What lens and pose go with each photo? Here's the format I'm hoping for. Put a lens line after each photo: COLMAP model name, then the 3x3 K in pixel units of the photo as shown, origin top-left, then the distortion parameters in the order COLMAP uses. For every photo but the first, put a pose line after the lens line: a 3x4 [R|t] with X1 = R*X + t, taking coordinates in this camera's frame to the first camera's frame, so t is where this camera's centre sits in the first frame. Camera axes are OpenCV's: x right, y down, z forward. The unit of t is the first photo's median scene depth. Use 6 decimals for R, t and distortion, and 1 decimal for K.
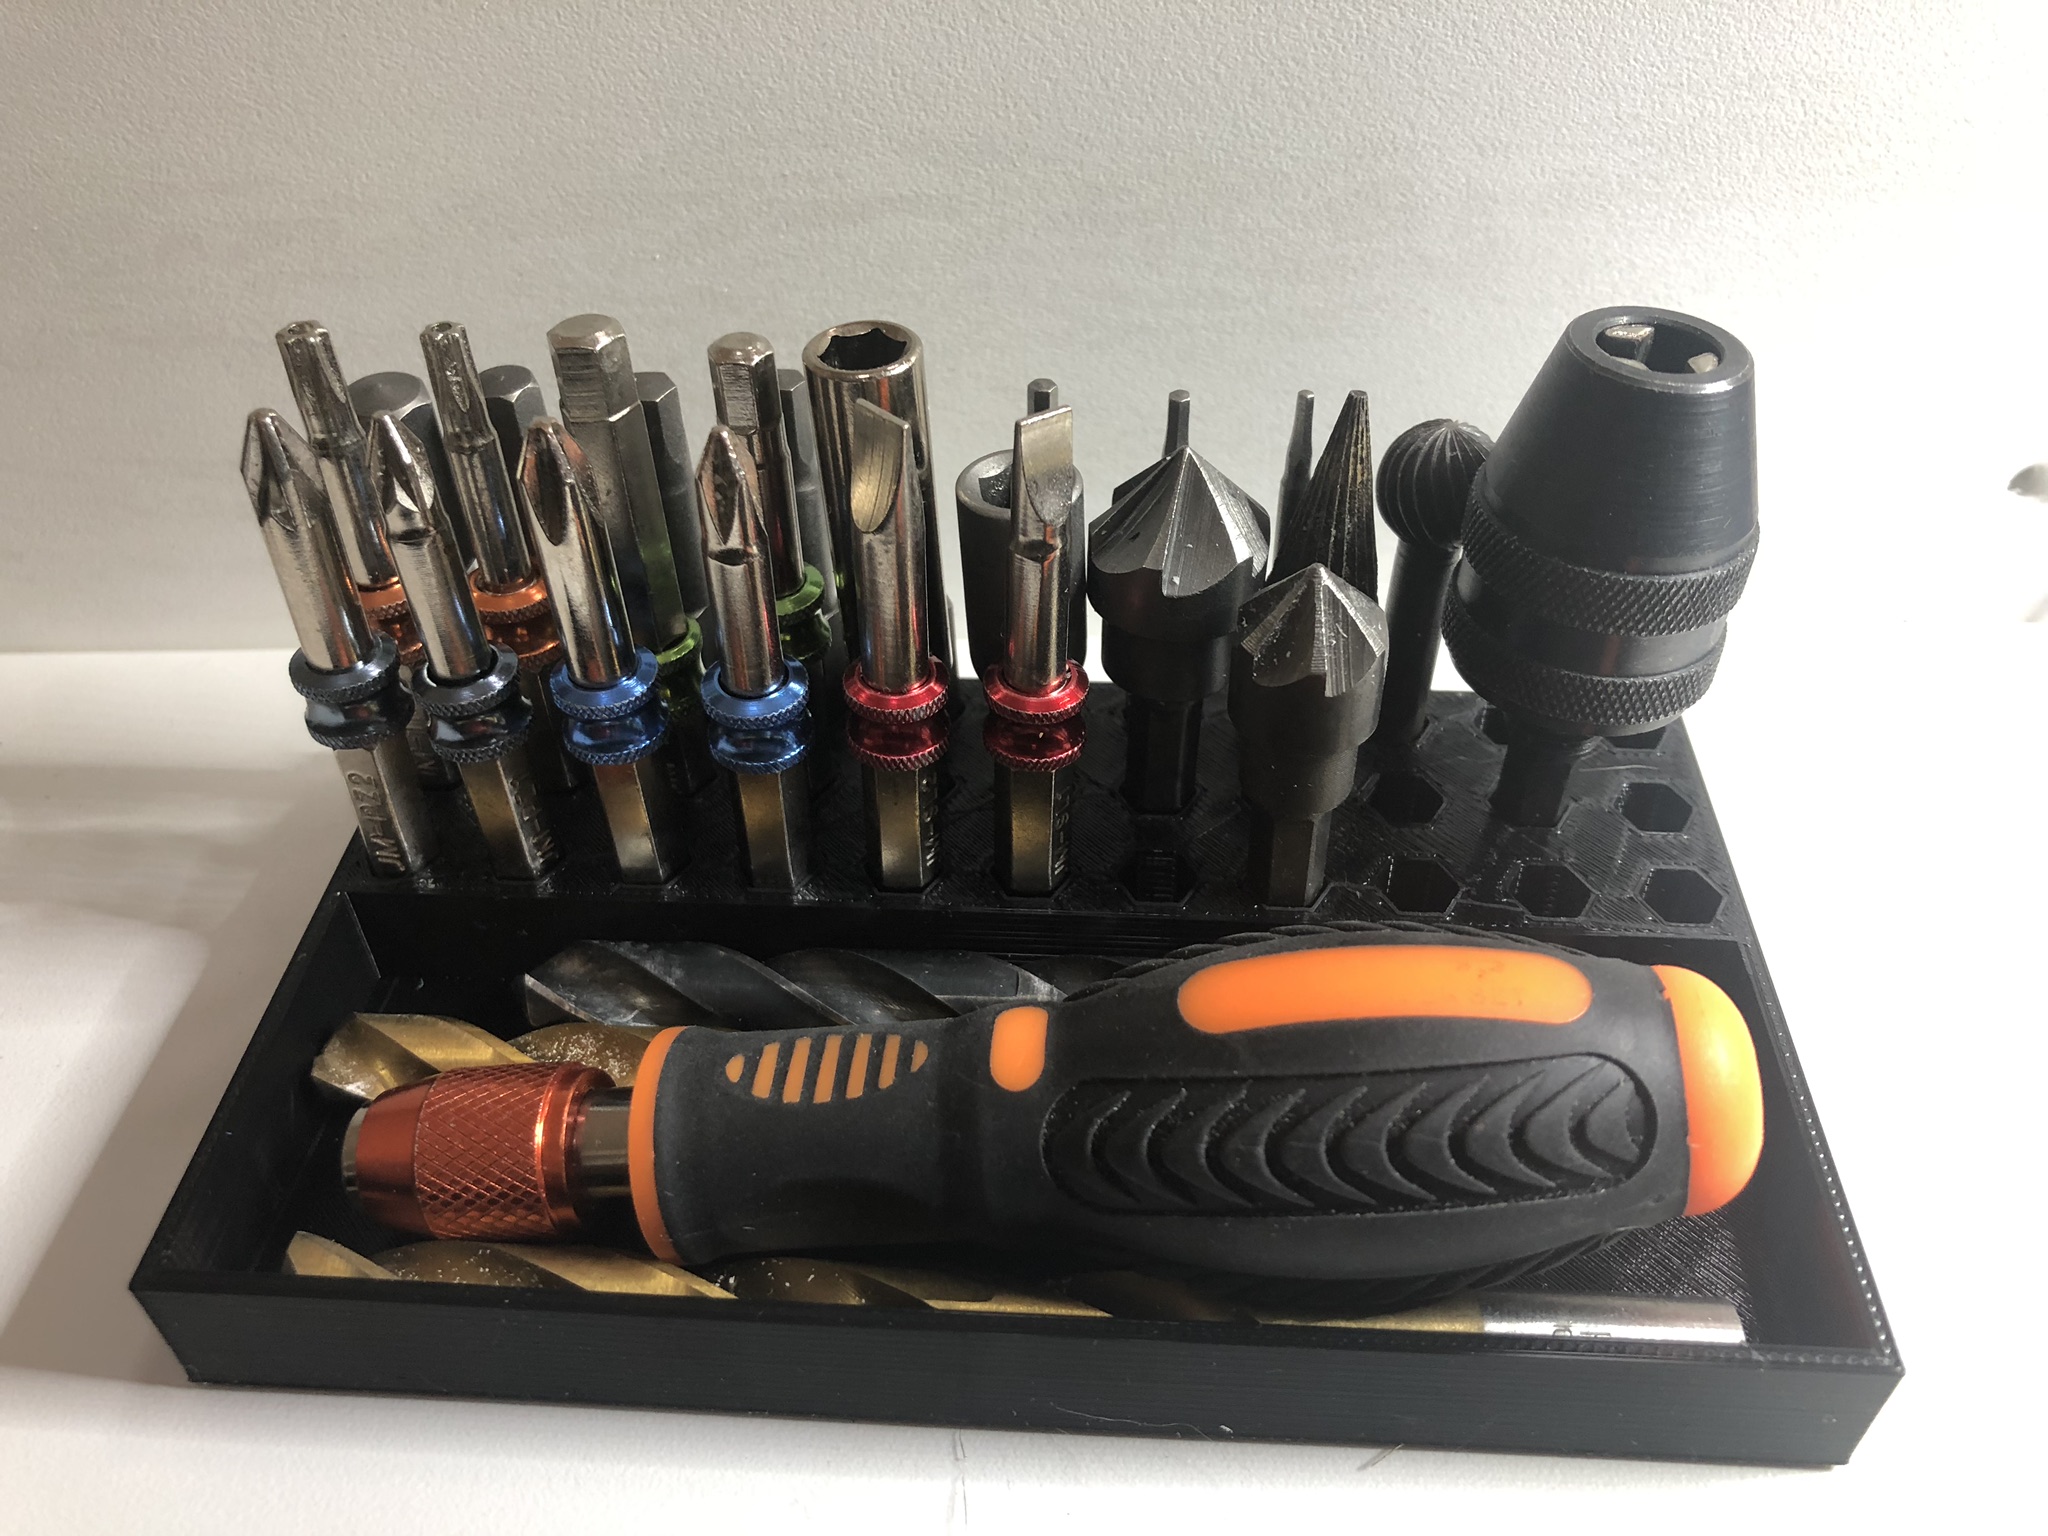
lens RADIAL K [[1693.8, 0, 1025.5], [0, 1693.8, 761.9], [0, 0, 1]] dist [-0.037356, 0.053486]
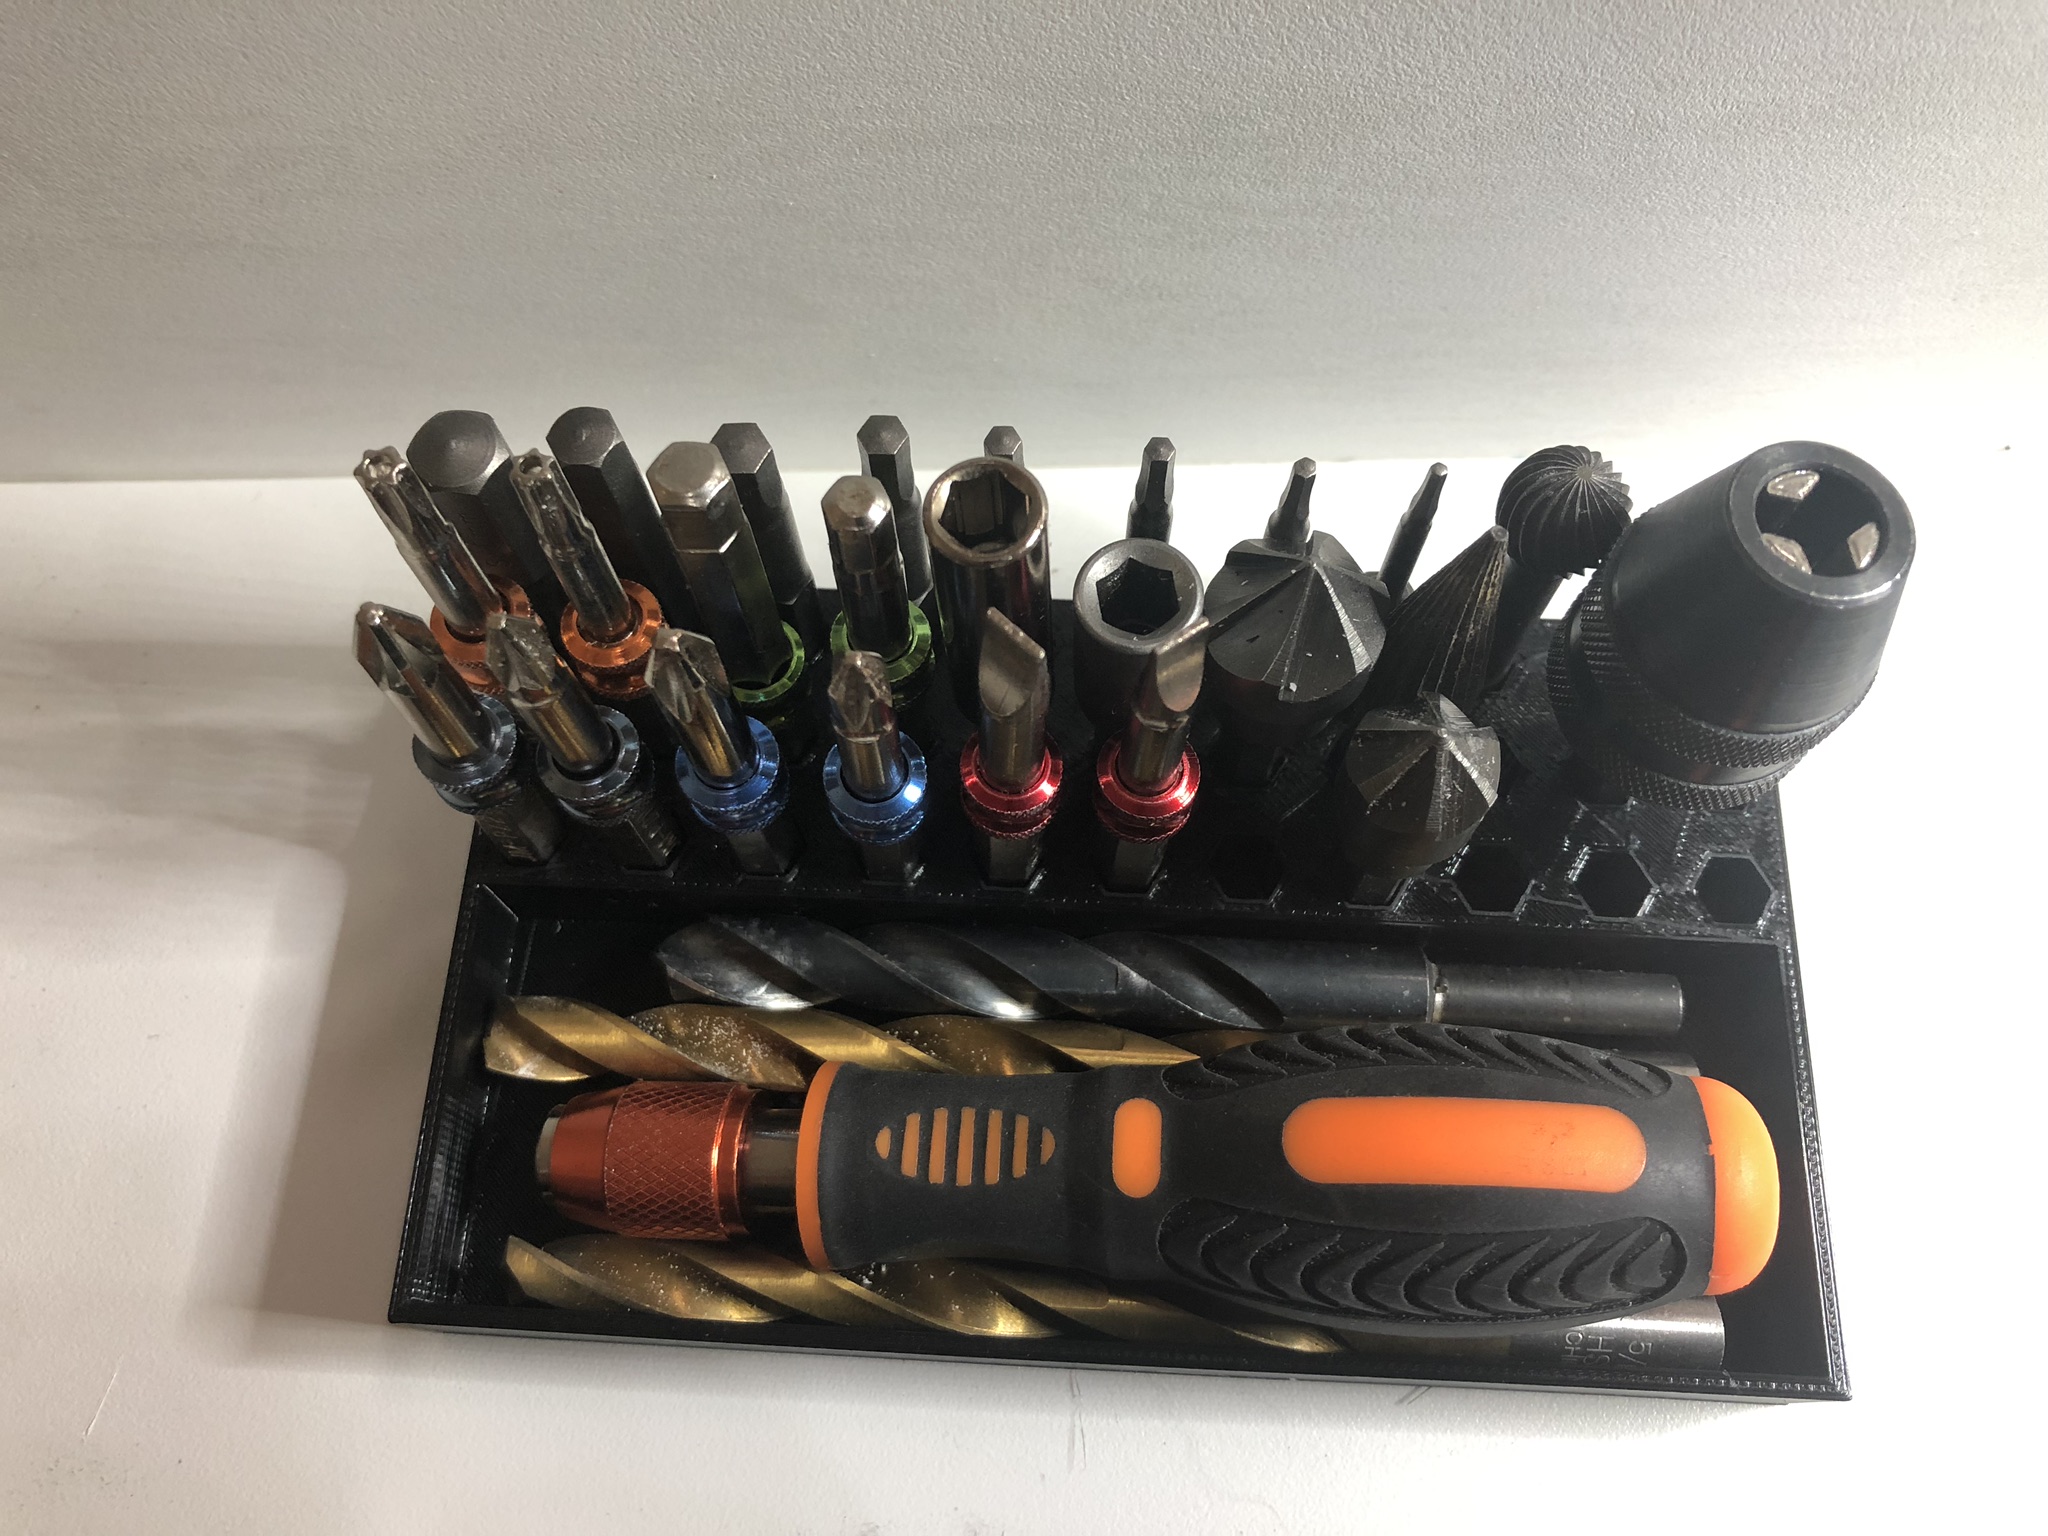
lens RADIAL K [[1693.8, 0, 1025.5], [0, 1693.8, 761.9], [0, 0, 1]] dist [-0.037356, 0.053486]
pose [[0.999931, -0.004803, 0.010678, -0.070490], [-0.000313, 0.900709, 0.434422, -0.440031], [-0.011704, -0.434396, 0.900646, 0.069138]]
